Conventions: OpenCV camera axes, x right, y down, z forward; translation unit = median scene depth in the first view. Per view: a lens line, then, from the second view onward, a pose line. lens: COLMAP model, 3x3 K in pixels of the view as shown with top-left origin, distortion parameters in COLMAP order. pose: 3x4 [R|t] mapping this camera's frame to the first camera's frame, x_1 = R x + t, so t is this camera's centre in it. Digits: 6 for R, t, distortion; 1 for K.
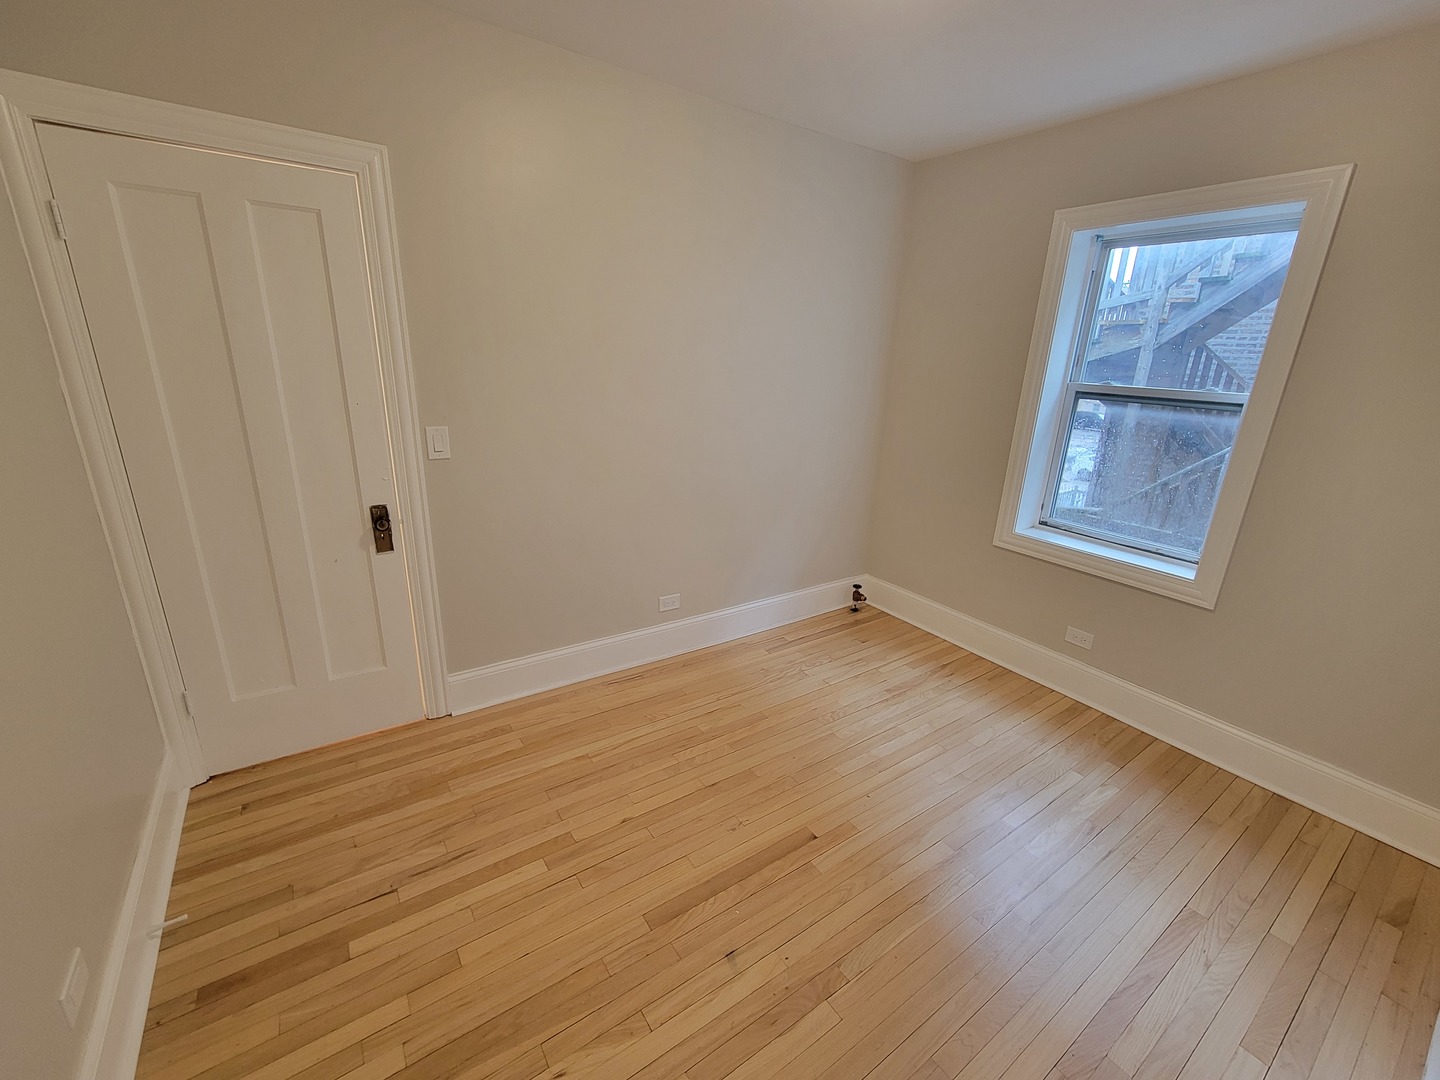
lens RADIAL K [[593.9, 0, 717.1], [0, 593.9, 538.3], [0, 0, 1]] dist [0.000335, 0.000775]
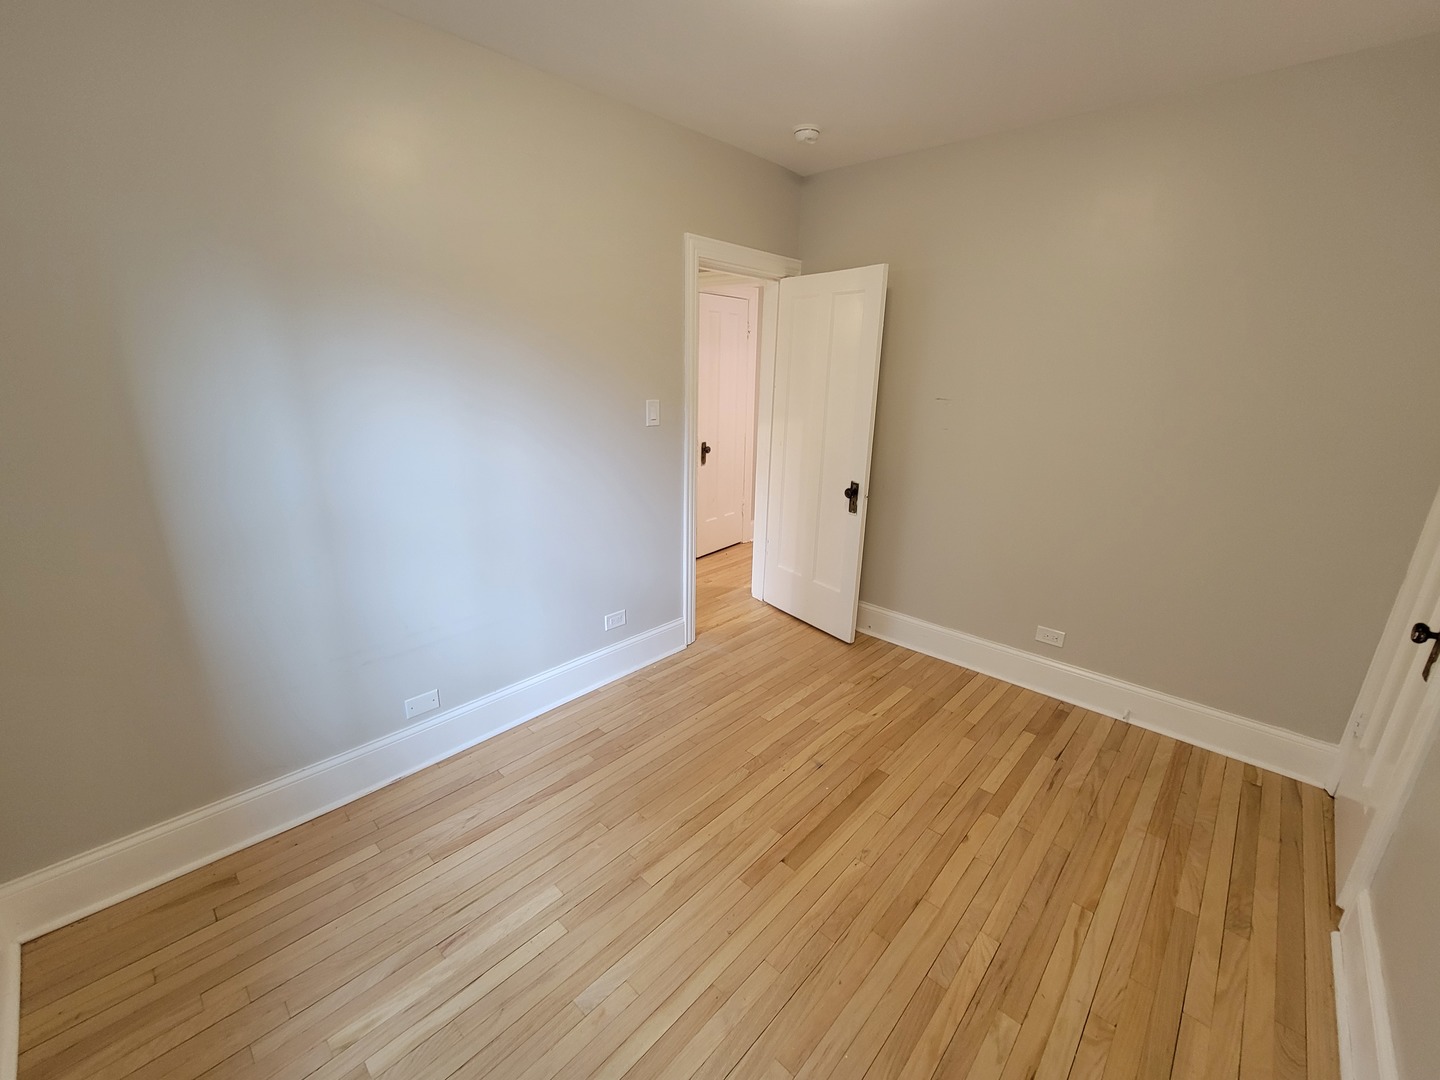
lens RADIAL K [[593.9, 0, 717.1], [0, 593.9, 538.3], [0, 0, 1]] dist [0.000335, 0.000775]
pose [[-0.975047, -0.000864, -0.221997, 0.460903], [-0.124045, 0.831441, 0.541589, -0.422643], [0.184109, 0.555612, -0.810802, 1.398106]]
